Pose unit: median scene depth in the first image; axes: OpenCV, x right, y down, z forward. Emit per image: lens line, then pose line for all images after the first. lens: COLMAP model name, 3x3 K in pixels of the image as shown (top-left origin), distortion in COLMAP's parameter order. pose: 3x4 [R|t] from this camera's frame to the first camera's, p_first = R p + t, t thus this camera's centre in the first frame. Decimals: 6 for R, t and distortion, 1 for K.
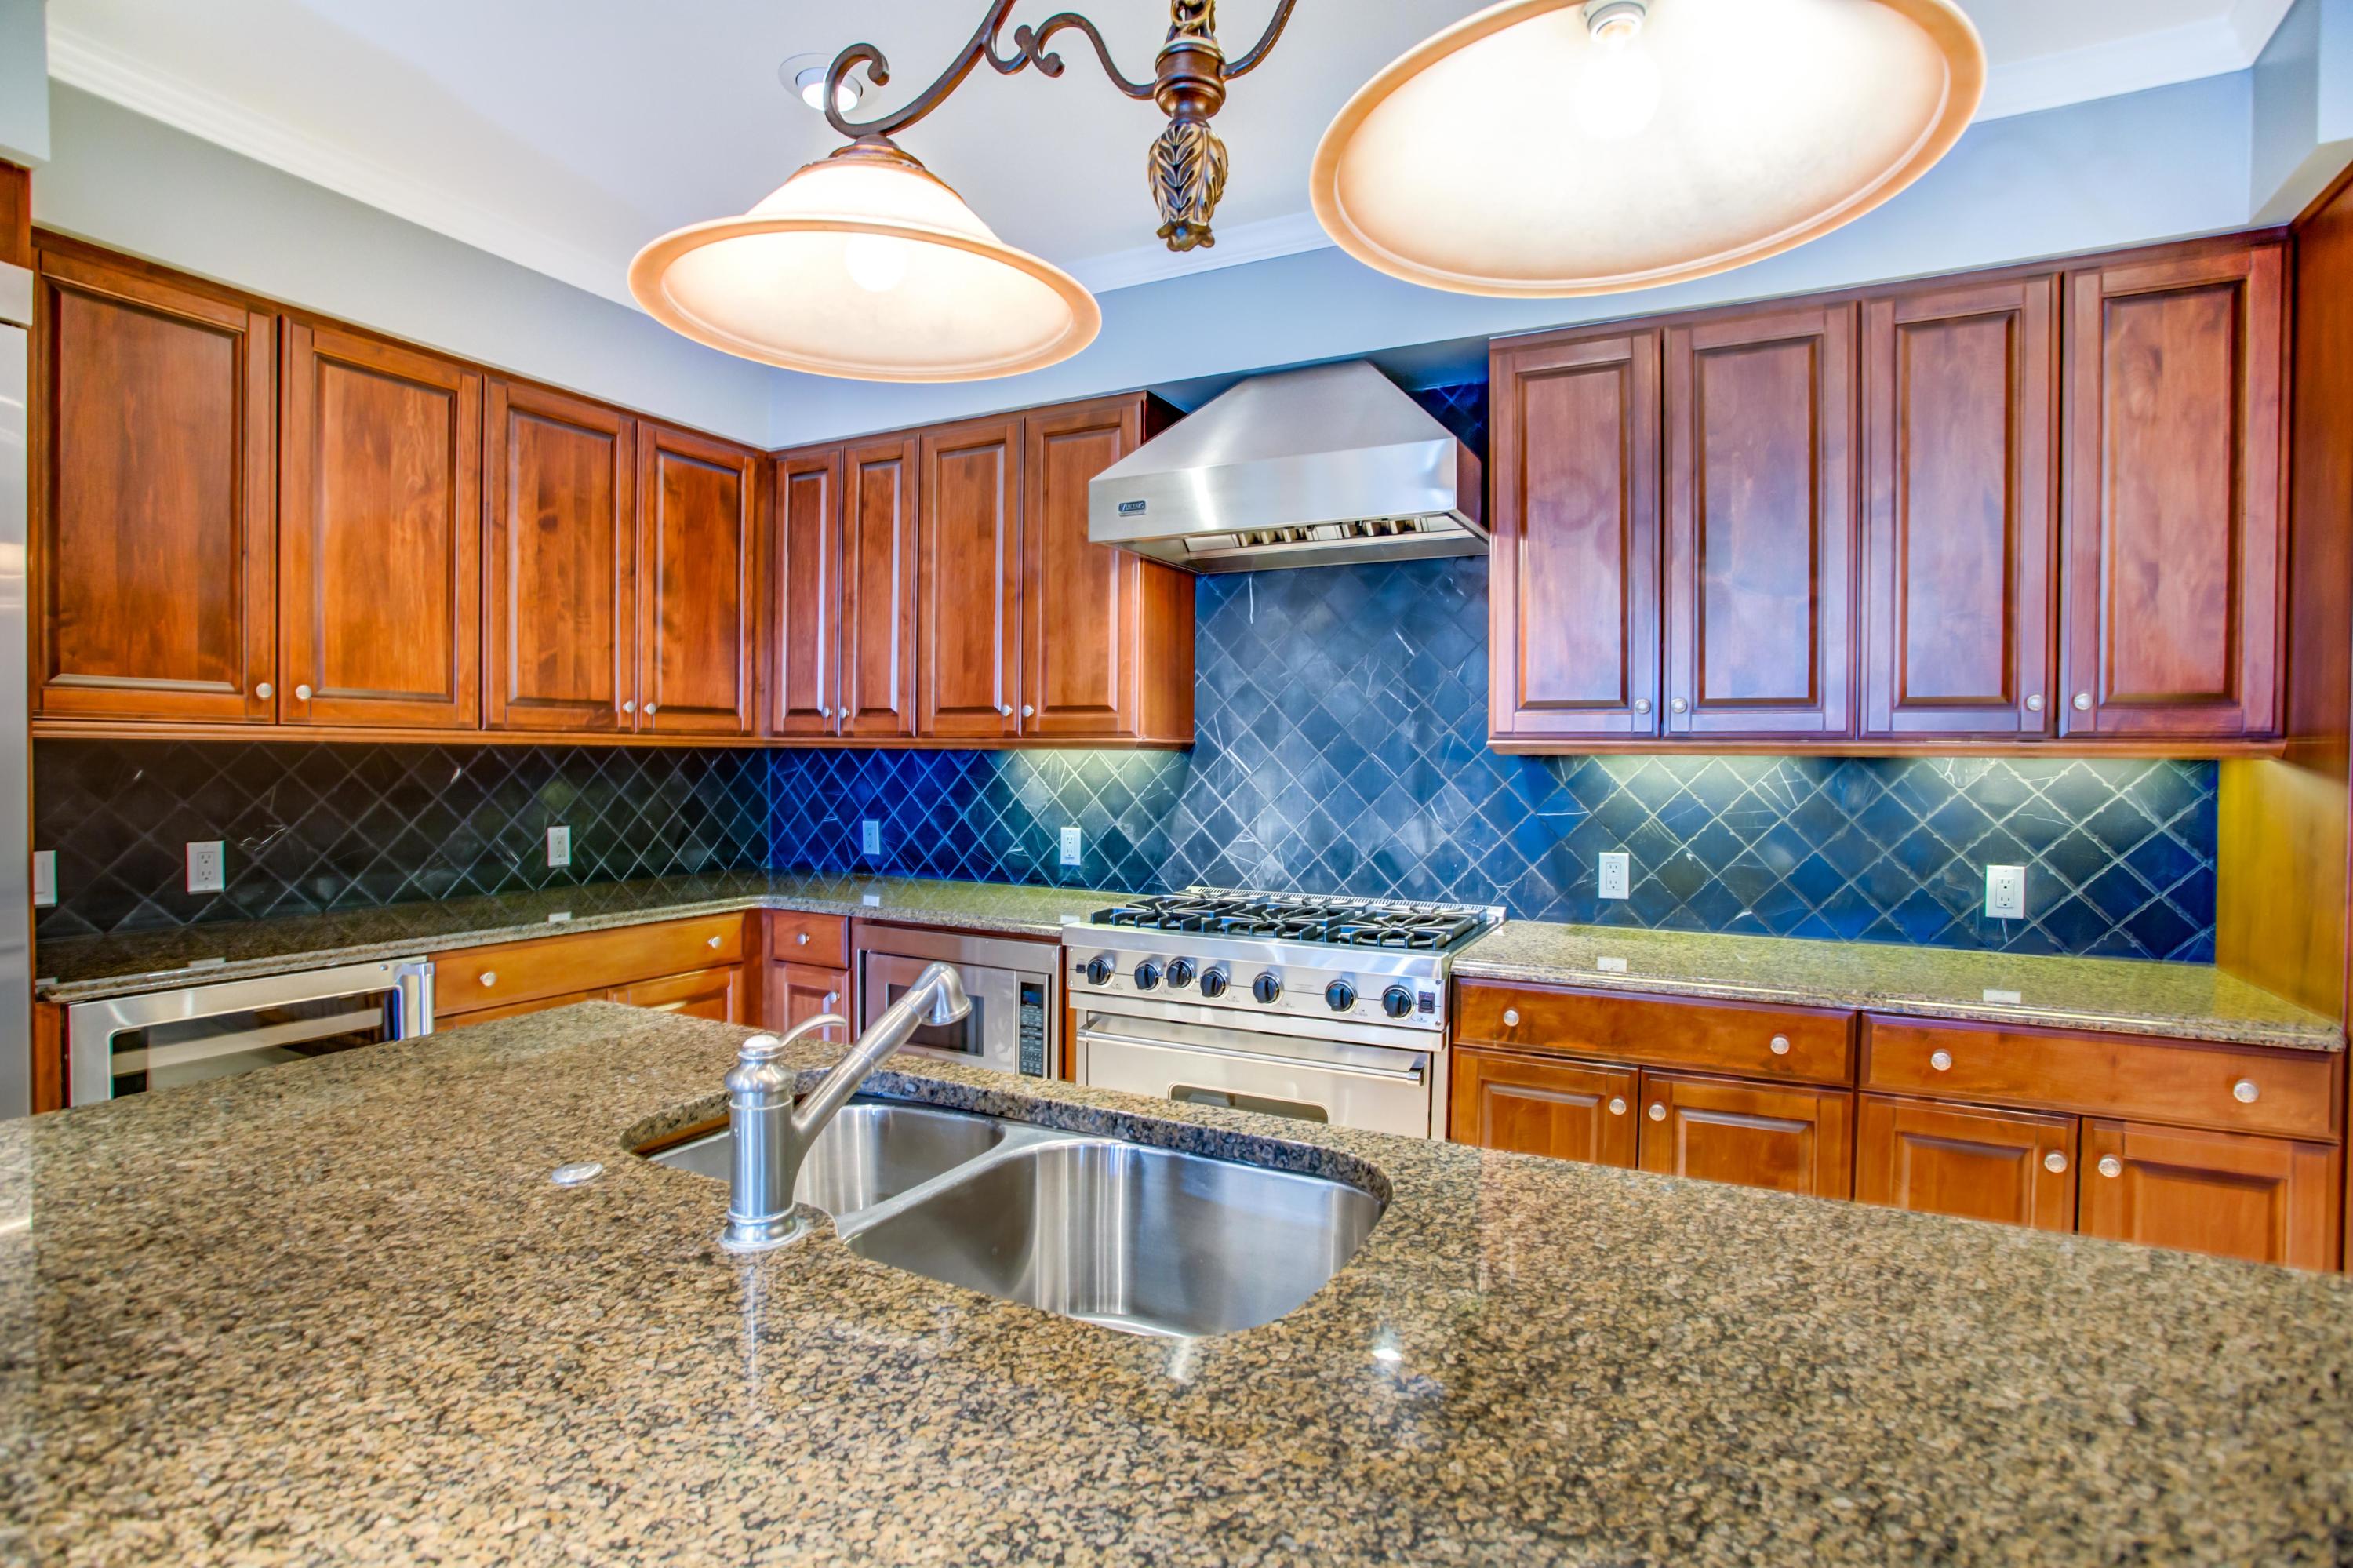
lens RADIAL K [[1150.6, 0, 1174.5], [0, 1150.6, 777.2], [0, 0, 1]] dist [-0.073525, 0.031673]
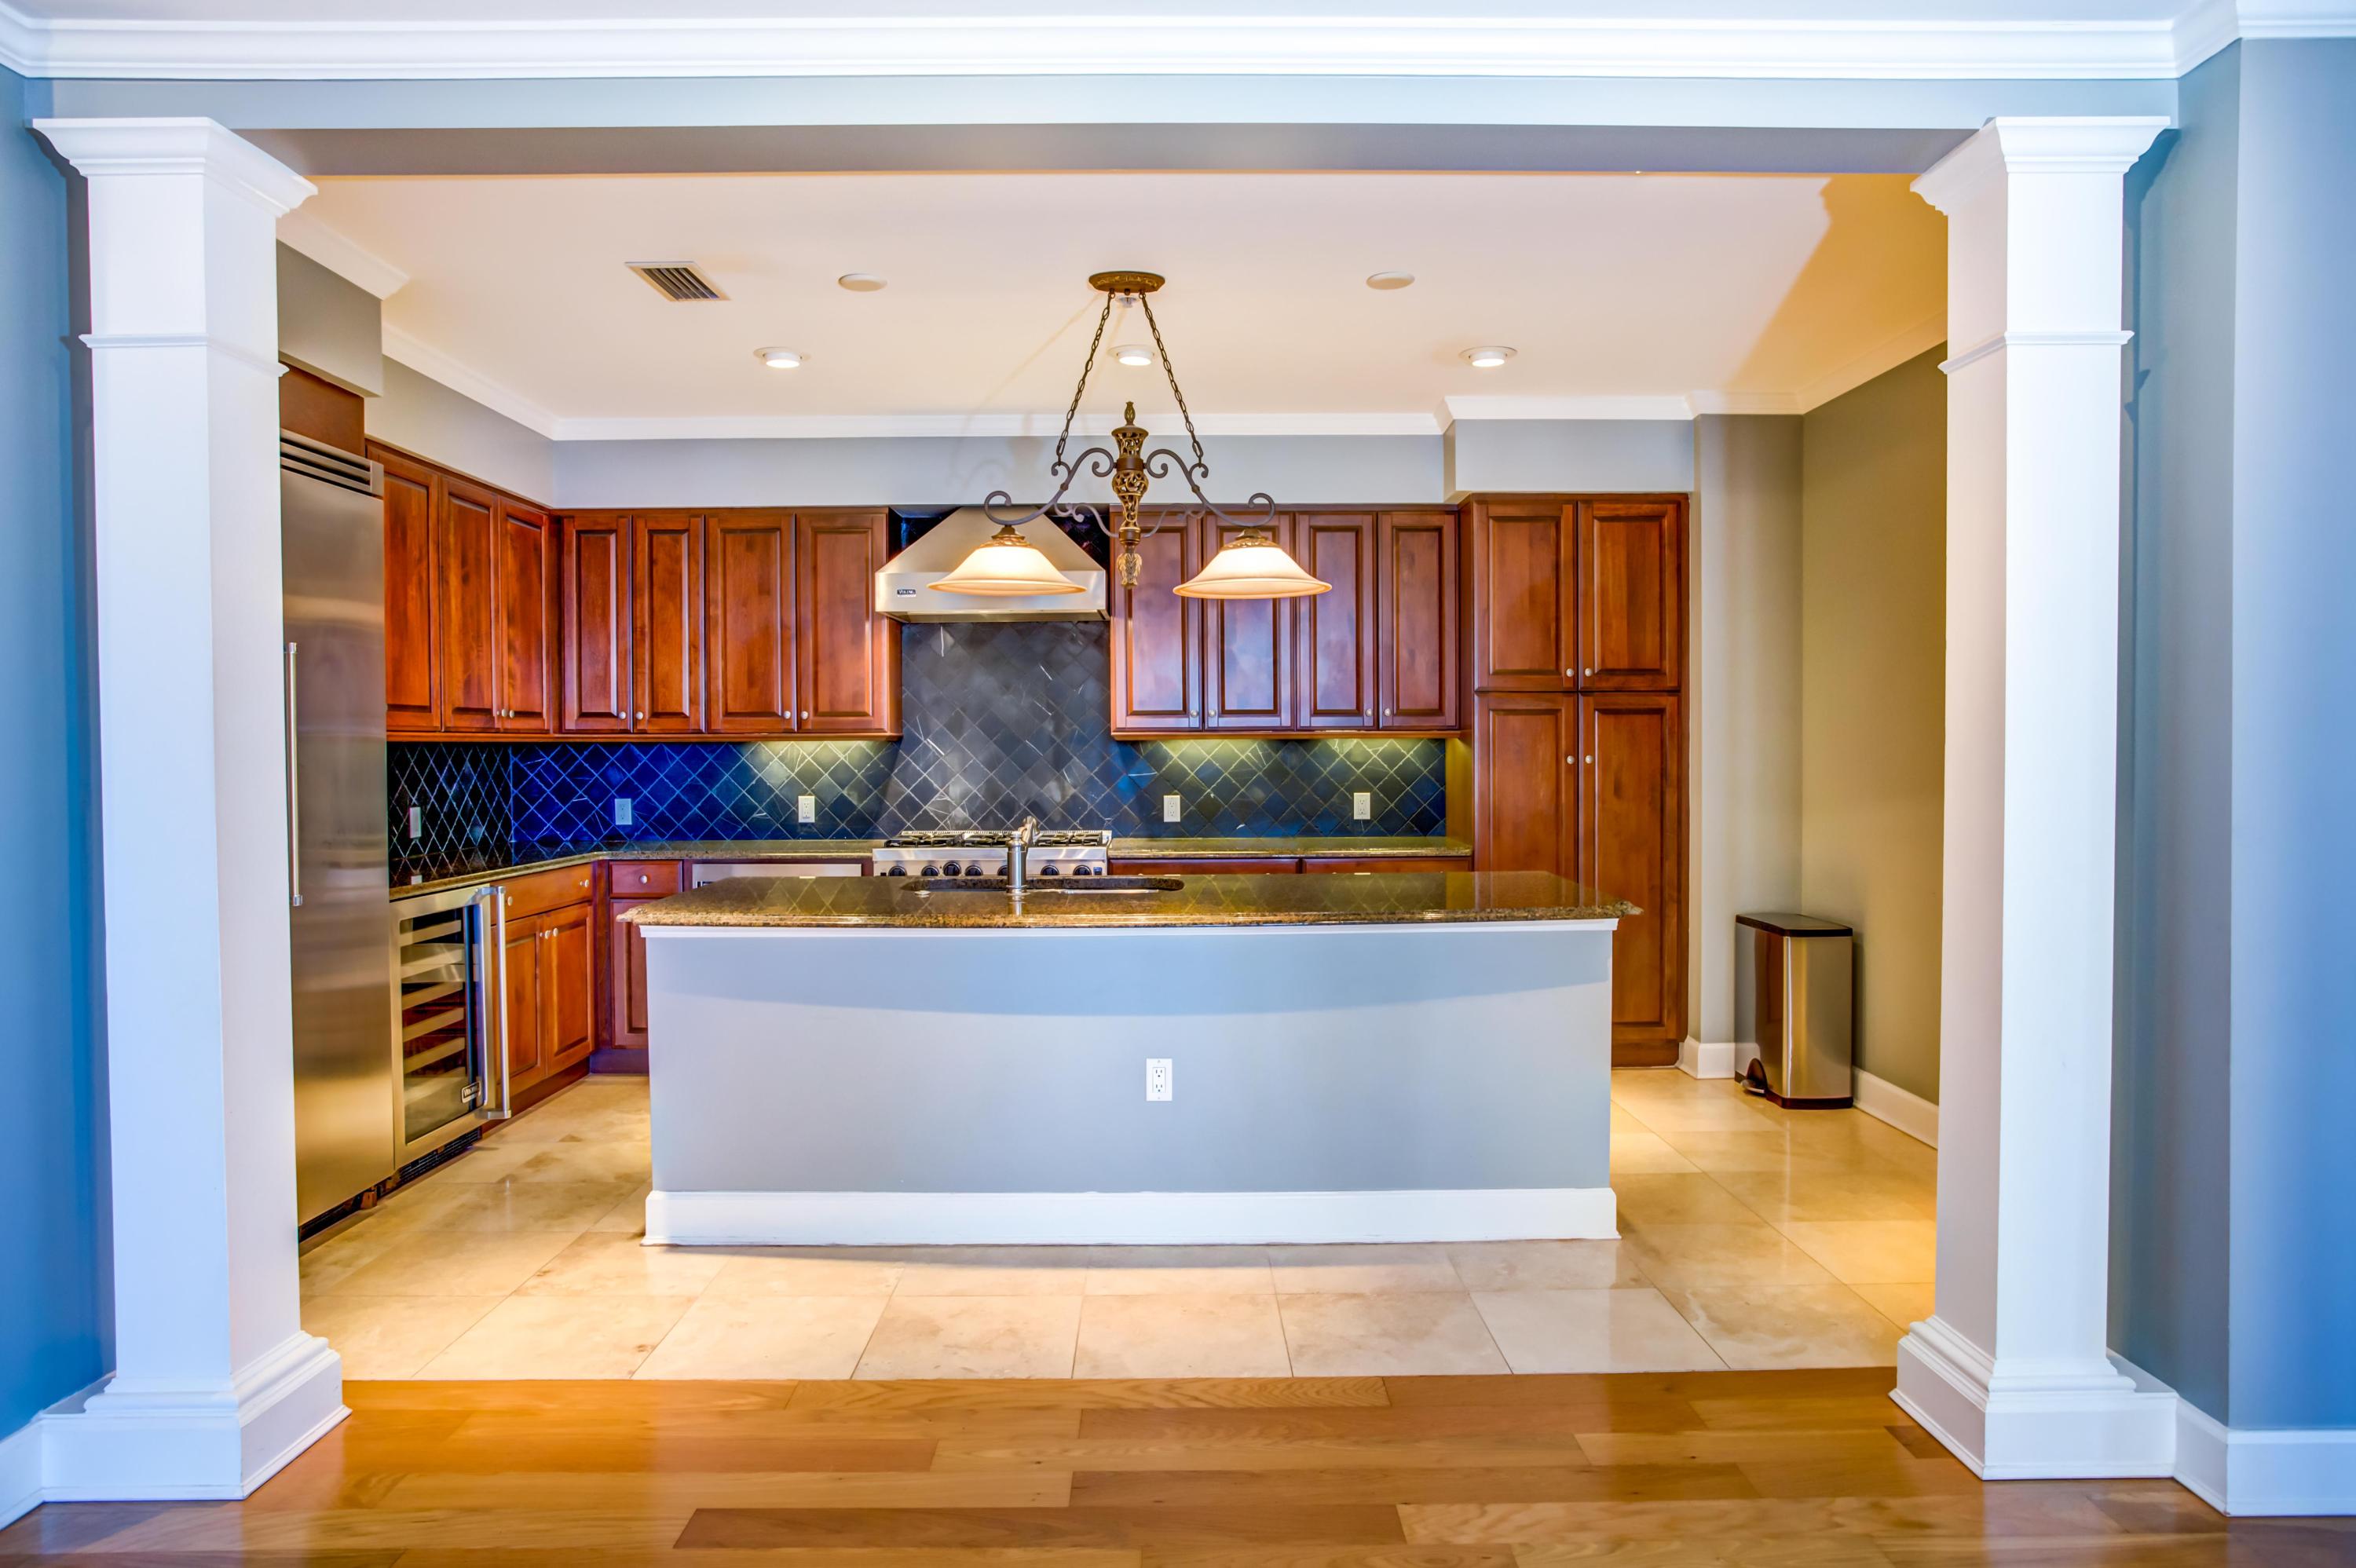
lens RADIAL K [[1457.3, 0, 1178.0], [0, 1457.3, 784.0], [0, 0, 1]] dist [-0.082573, 0.071206]
pose [[0.884402, -0.025729, 0.466015, -0.626375], [0.021475, 0.999665, 0.014436, 0.015633], [-0.466231, -0.002759, 0.884659, -0.951435]]
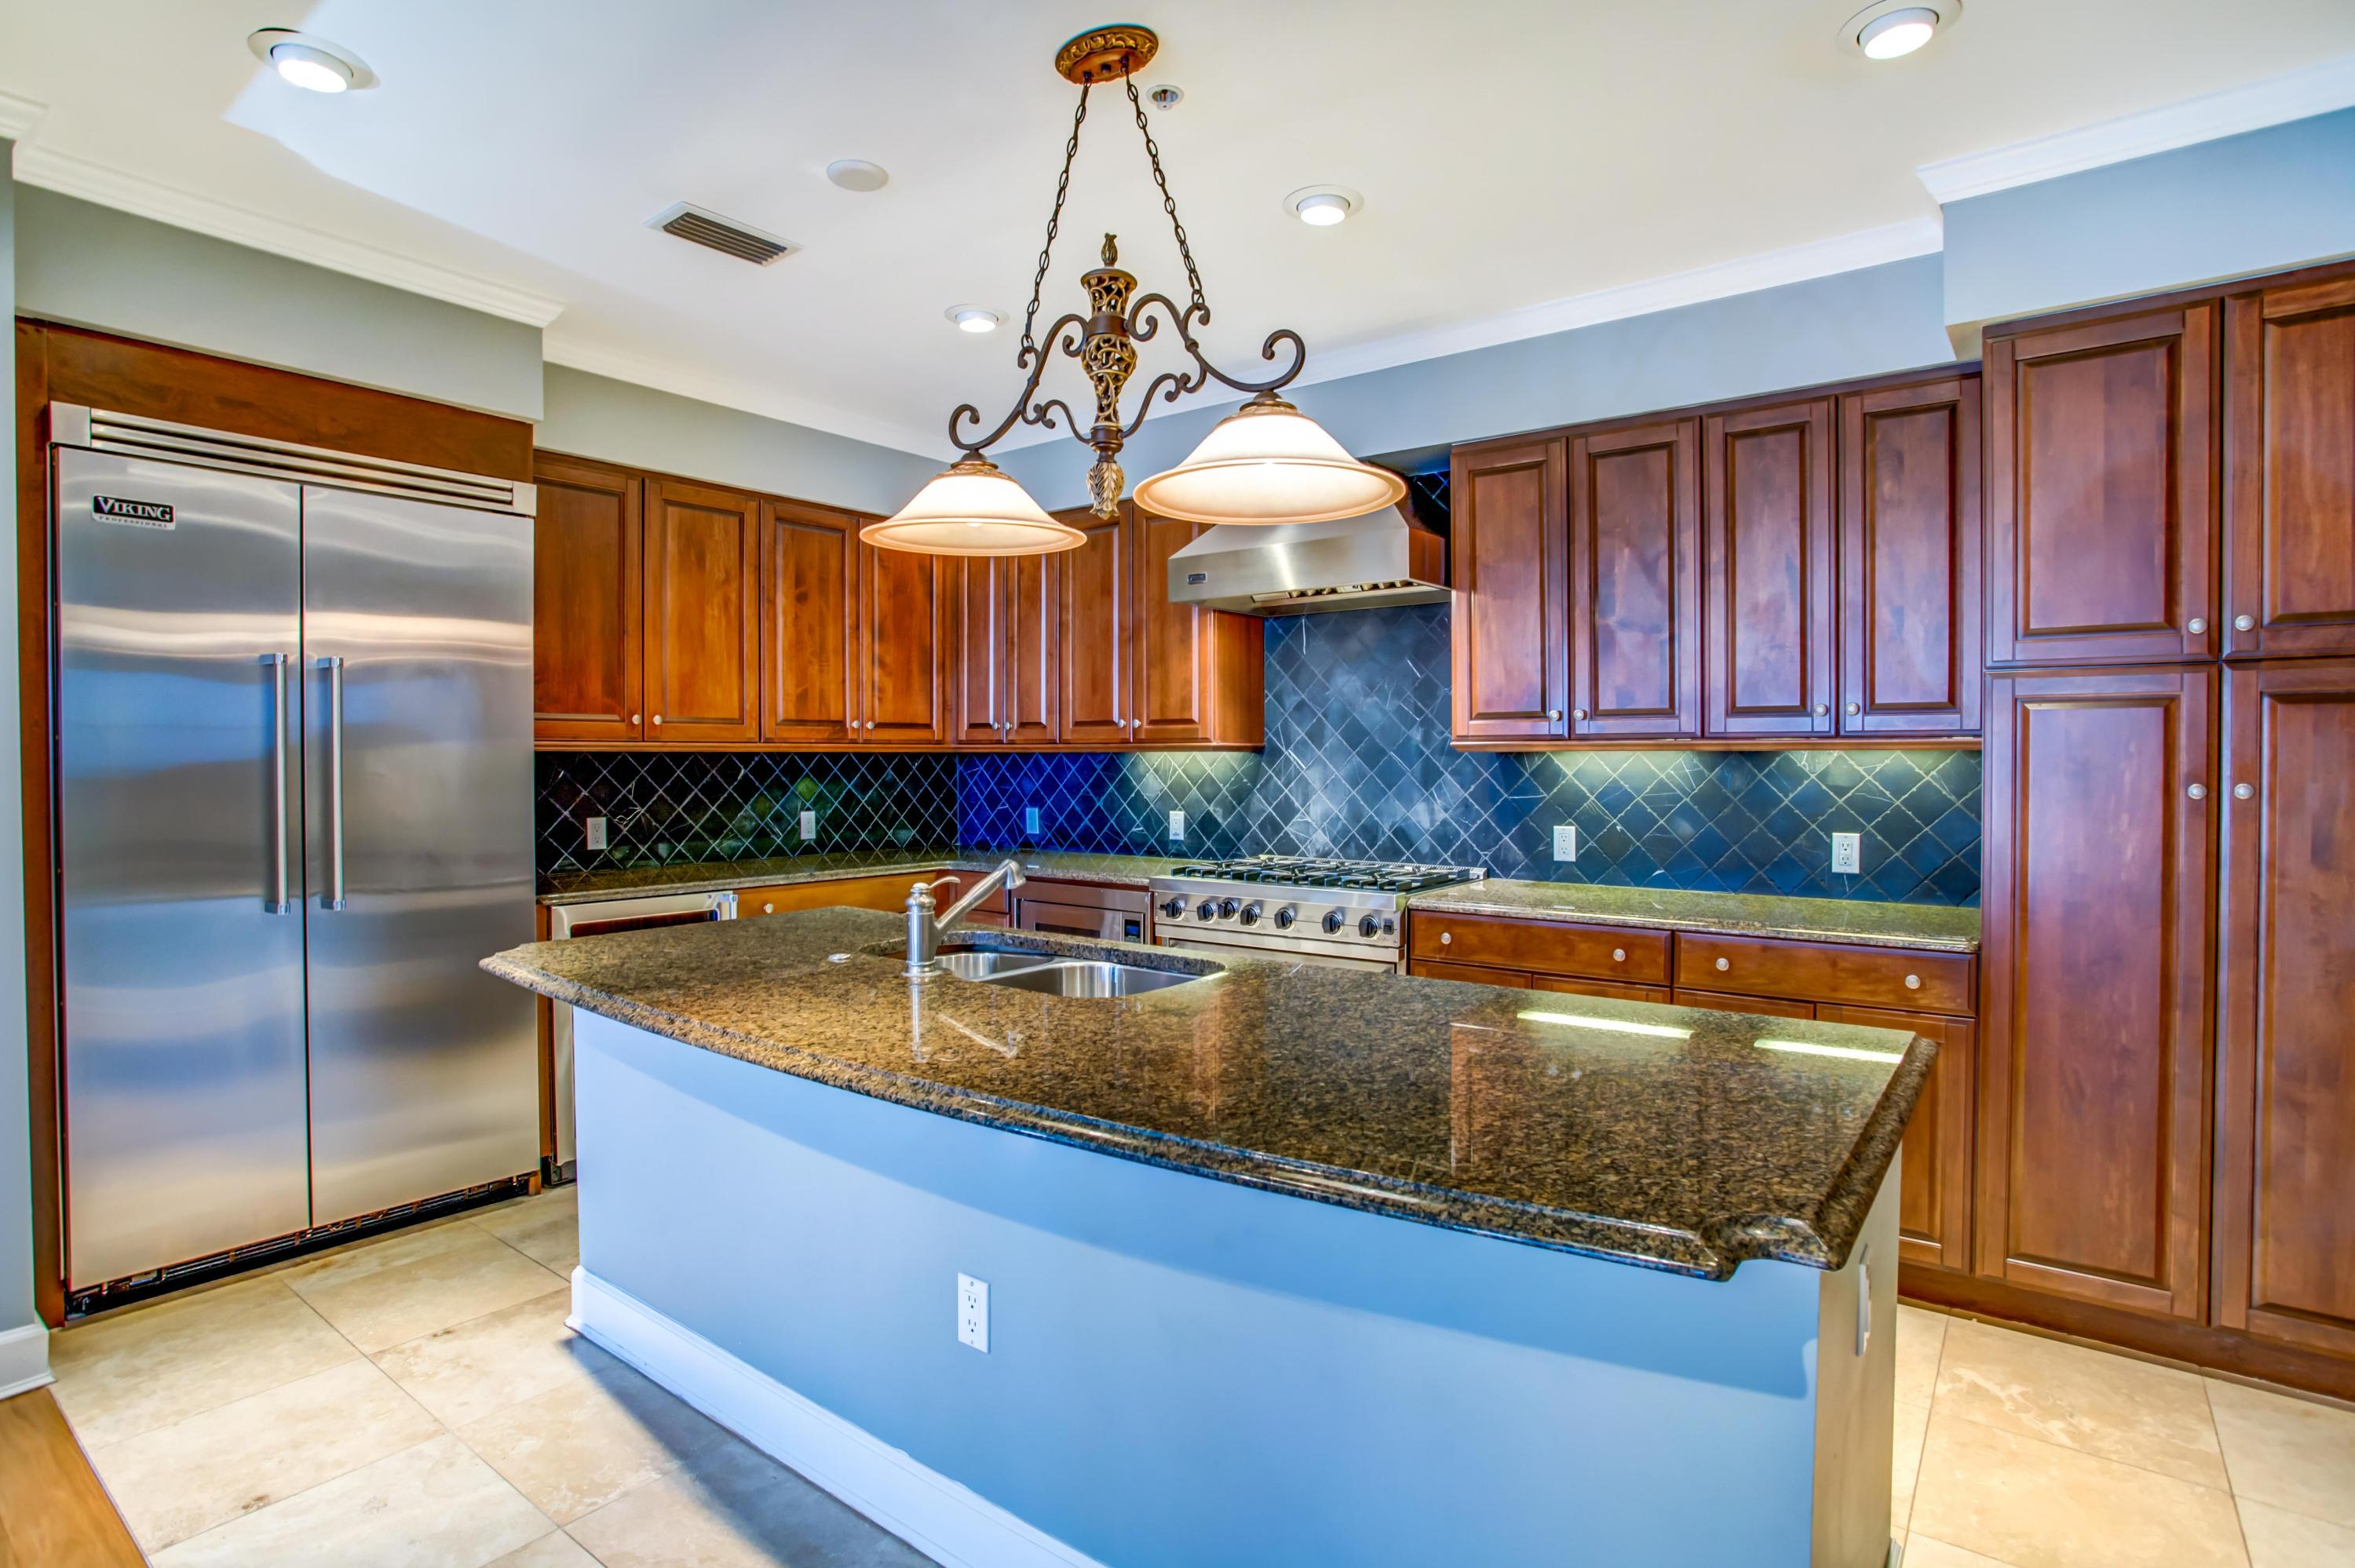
lens RADIAL K [[1184.5, 0, 1177.1], [0, 1184.5, 778.1], [0, 0, 1]] dist [-0.078709, 0.036472]
pose [[0.984367, -0.006326, -0.176017, 0.179909], [0.006015, 0.999979, -0.002299, 0.010975], [0.176028, 0.001204, 0.984384, -0.396394]]
